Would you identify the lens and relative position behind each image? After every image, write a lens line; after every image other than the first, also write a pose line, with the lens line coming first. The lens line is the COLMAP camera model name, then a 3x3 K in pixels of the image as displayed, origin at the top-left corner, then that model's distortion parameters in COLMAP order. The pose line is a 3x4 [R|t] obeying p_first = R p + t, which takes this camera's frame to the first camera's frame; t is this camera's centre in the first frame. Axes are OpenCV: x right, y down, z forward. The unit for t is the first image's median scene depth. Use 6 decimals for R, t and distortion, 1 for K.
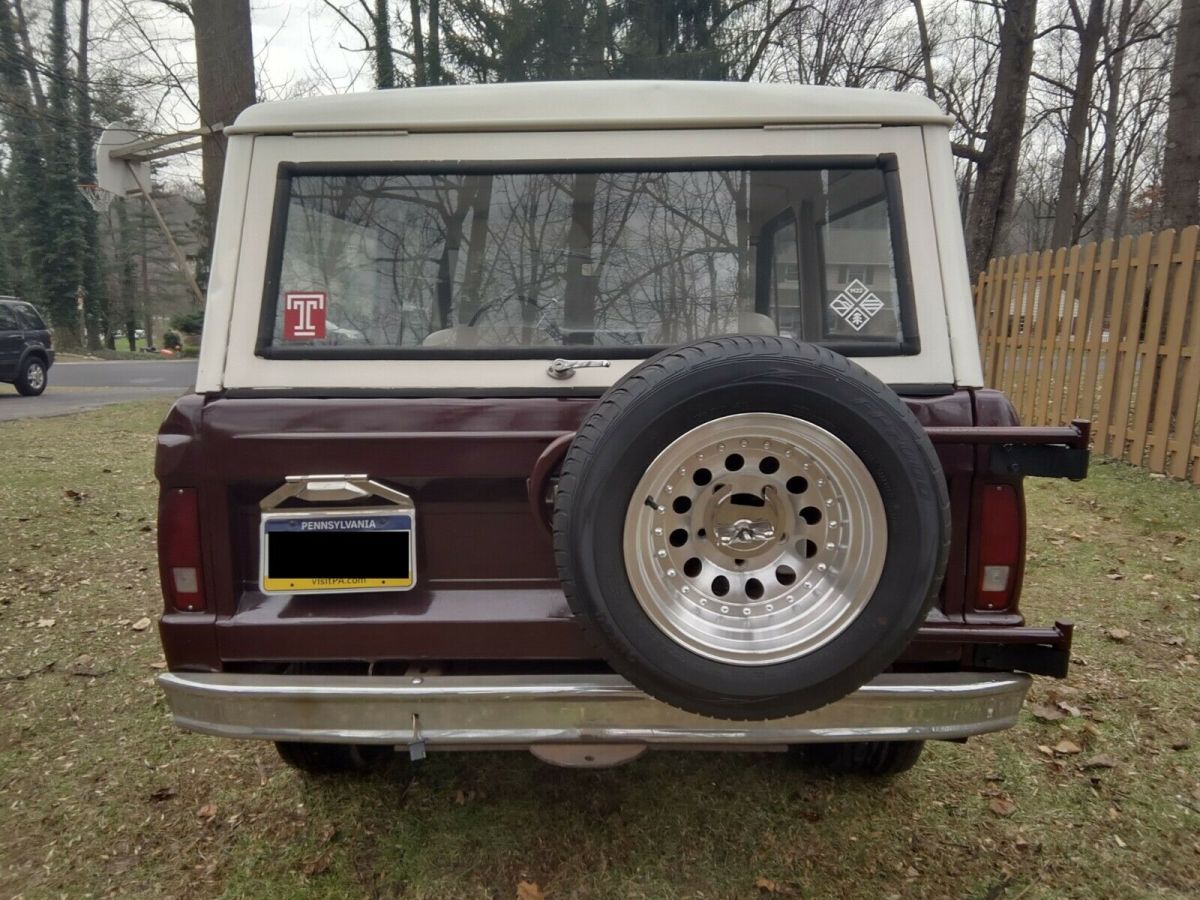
lens RADIAL K [[836.0, 0, 596.3], [0, 836.0, 446.0], [0, 0, 1]] dist [-0.001006, -0.006209]
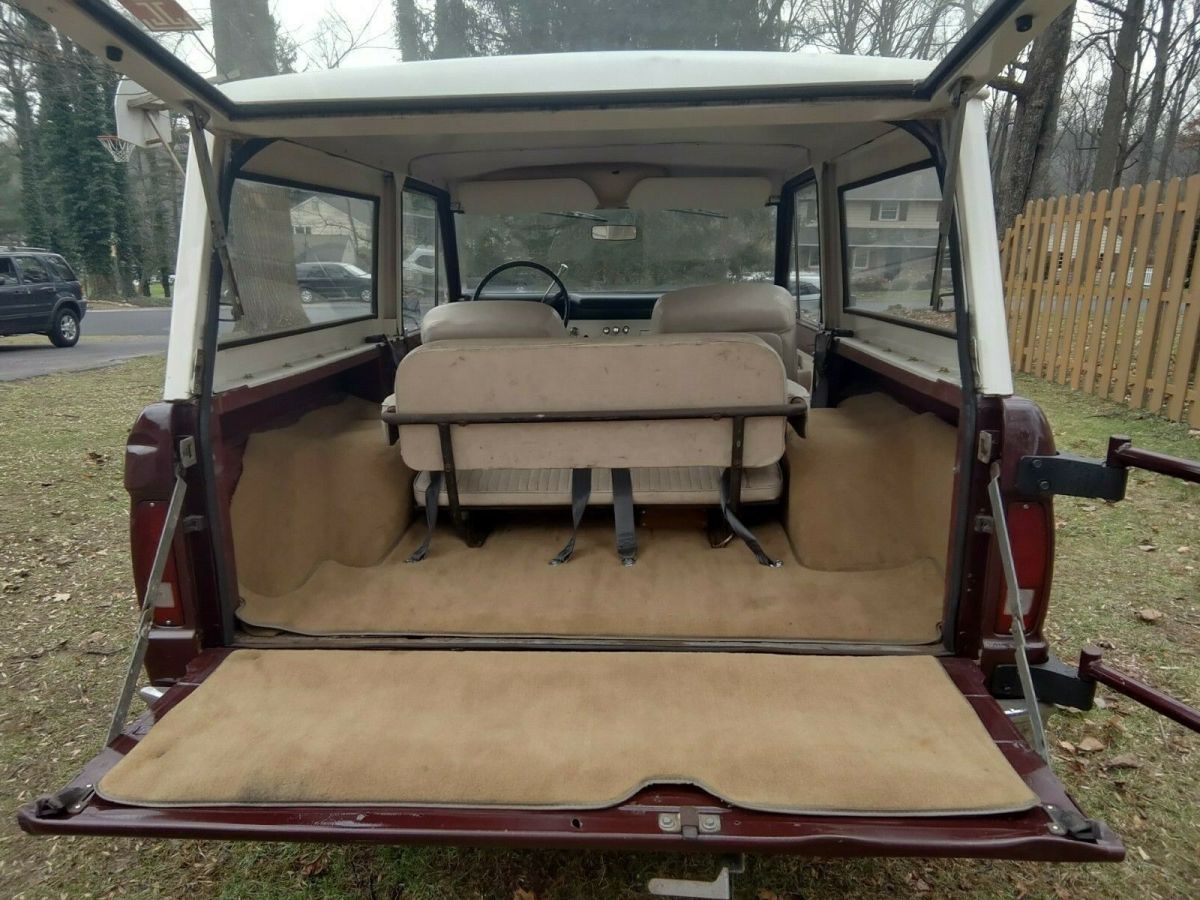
lens RADIAL K [[830.4, 0, 592.5], [0, 830.4, 447.2], [0, 0, 1]] dist [-0.011227, 0.007176]
pose [[0.999297, -0.002445, -0.037405, 0.022346], [0.005123, 0.997414, 0.071681, -0.041678], [0.037133, -0.071822, 0.996726, 0.043551]]
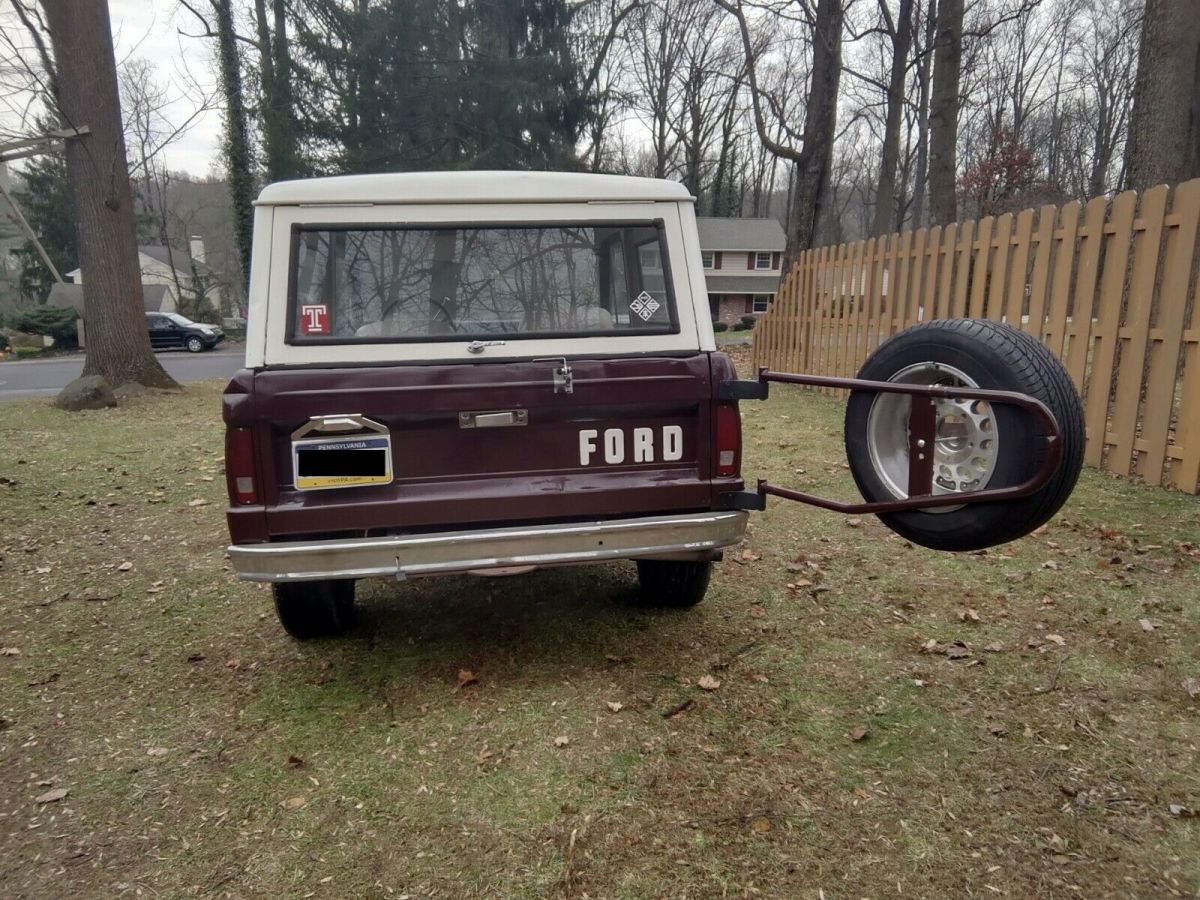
lens RADIAL K [[816.9, 0, 600.0], [0, 816.9, 450.0], [0, 0, 1]] dist [0.048894, -0.101693]
pose [[0.985712, -0.049712, 0.160937, -0.037039], [0.045952, 0.998579, 0.027000, 0.043814], [-0.162051, -0.019219, 0.986595, -0.360388]]
